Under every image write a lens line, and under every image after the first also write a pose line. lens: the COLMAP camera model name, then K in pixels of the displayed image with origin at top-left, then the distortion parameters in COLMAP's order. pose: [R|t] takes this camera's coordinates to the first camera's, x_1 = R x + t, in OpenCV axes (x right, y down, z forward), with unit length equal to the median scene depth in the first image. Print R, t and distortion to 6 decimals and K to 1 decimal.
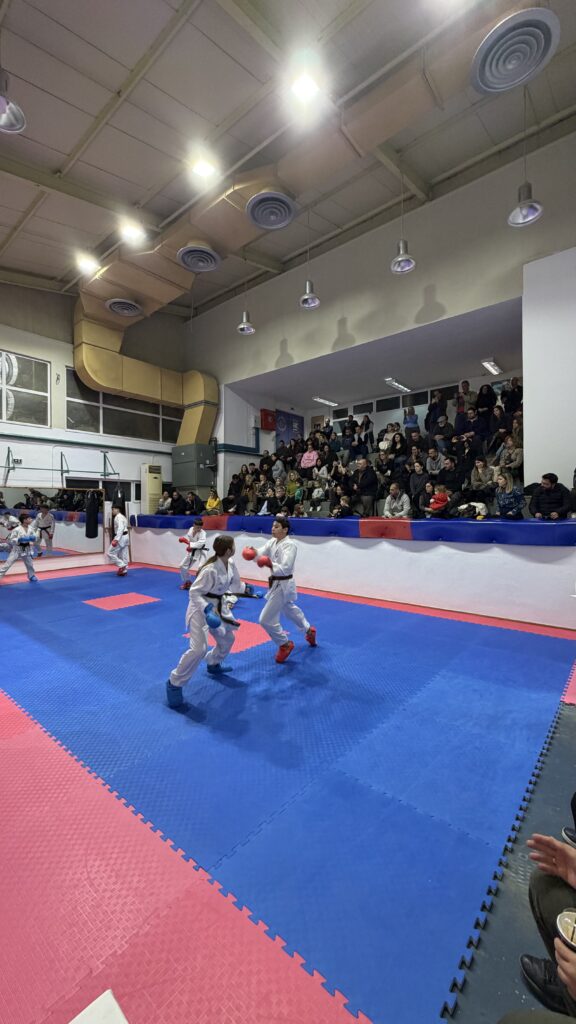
lens RADIAL K [[409.7, 0, 288.5], [0, 409.7, 508.7], [0, 0, 1]] dist [0.000066, -0.000022]
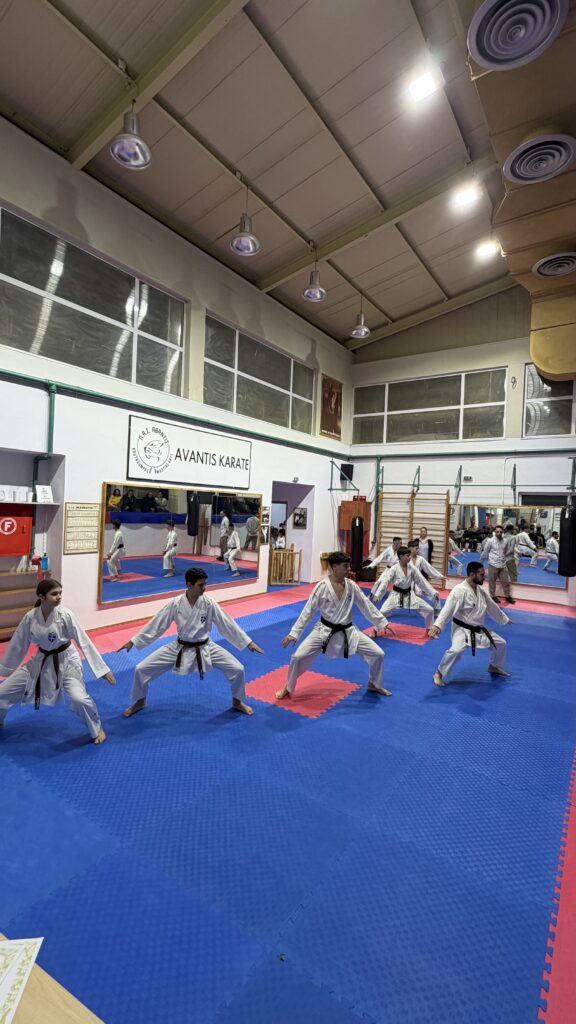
lens RADIAL K [[459.1, 0, 287.9], [0, 459.1, 510.3], [0, 0, 1]] dist [-0.001997, -0.000222]
pose [[0.094227, 0.012253, -0.995475, 0.358716], [-0.041310, 0.999111, 0.008387, -0.026439], [0.994693, 0.040333, 0.094649, 0.407271]]
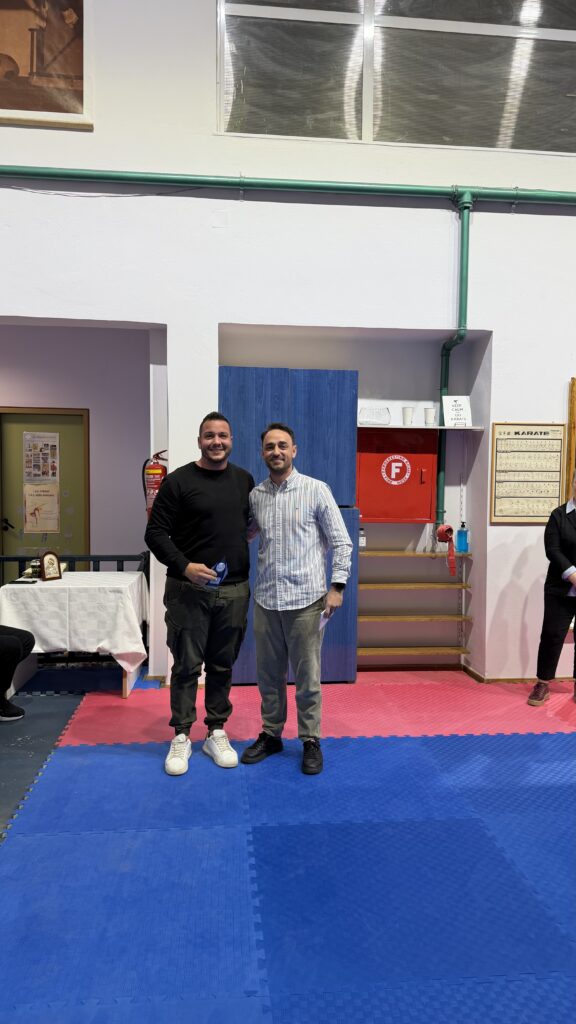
lens RADIAL K [[721.7, 0, 288.0], [0, 721.7, 512.0], [0, 0, 1]] dist [0.125283, -0.193074]
pose [[-0.691735, 0.036404, -0.721234, 0.203238], [-0.006086, 0.998399, 0.056232, 0.009565], [0.722126, 0.043287, -0.690406, 0.416615]]
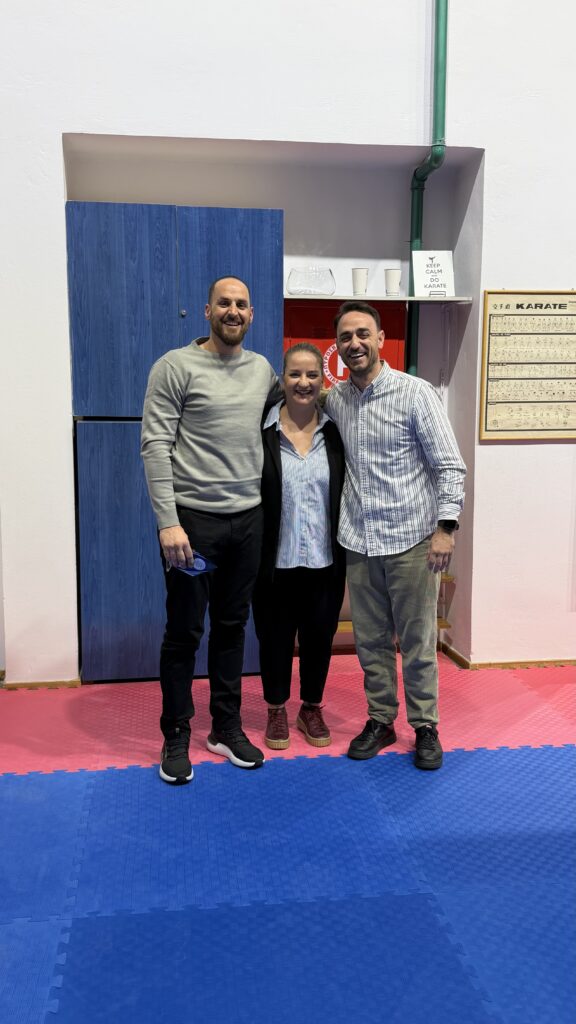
lens RADIAL K [[934.1, 0, 288.0], [0, 934.1, 512.0], [0, 0, 1]] dist [0.188998, -0.373400]
pose [[-0.665764, 0.104416, -0.738820, 0.143673], [0.001891, 0.990393, 0.138267, 0.015562], [0.746160, 0.090656, -0.659566, 0.401746]]
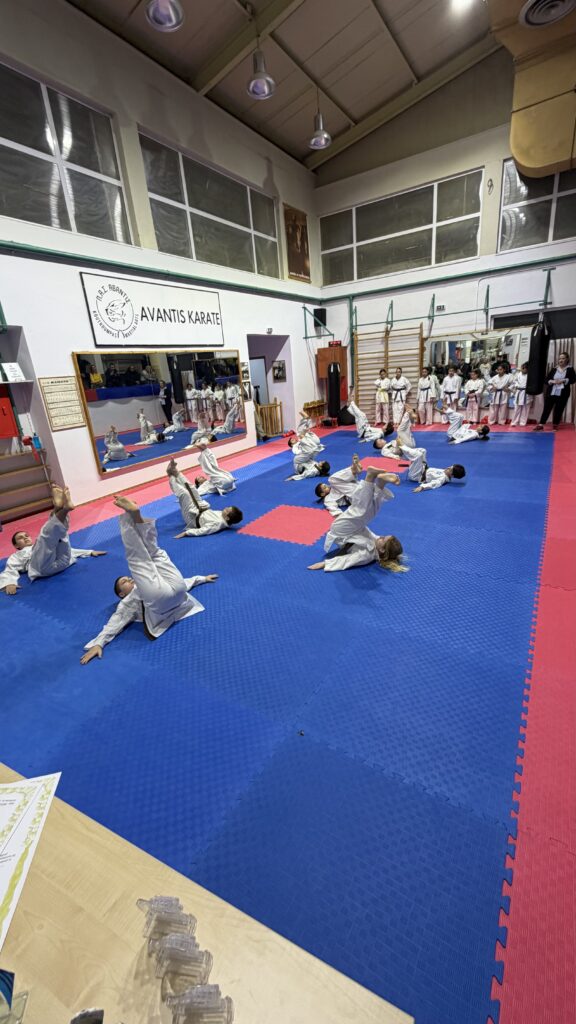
lens RADIAL K [[409.7, 0, 288.5], [0, 409.7, 508.7], [0, 0, 1]] dist [0.000066, -0.000022]
pose [[0.139322, 0.314605, -0.938943, 0.328031], [0.079074, 0.941628, 0.327238, -0.010269], [0.987085, -0.119838, 0.106312, 0.414846]]
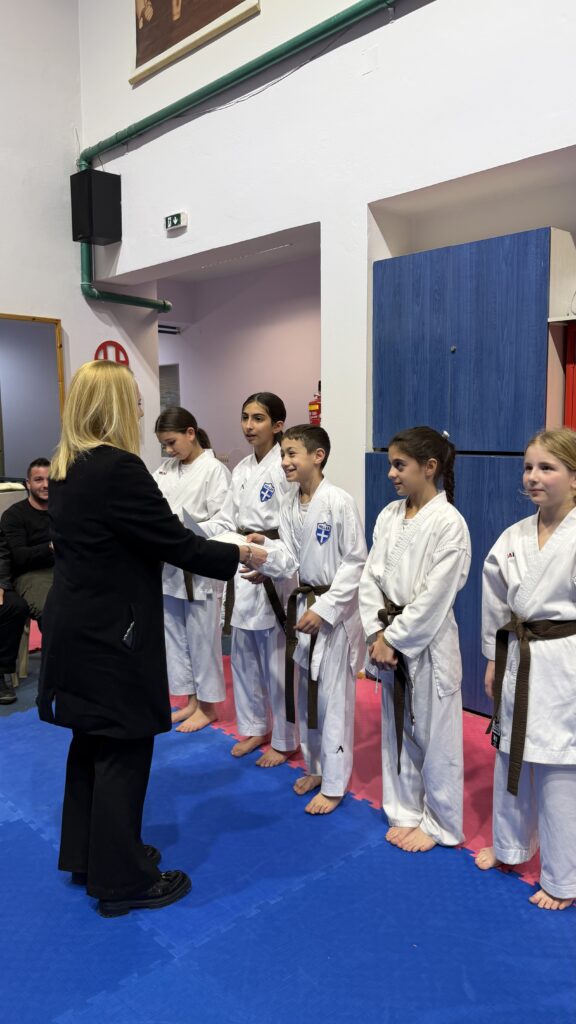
lens RADIAL K [[762.2, 0, 286.9], [0, 762.2, 518.7], [0, 0, 1]] dist [0.092838, -0.147122]
pose [[-0.991496, -0.001957, 0.130119, -0.091631], [0.014895, 0.991609, 0.128411, 0.016410], [-0.129279, 0.129257, -0.983148, 0.442733]]
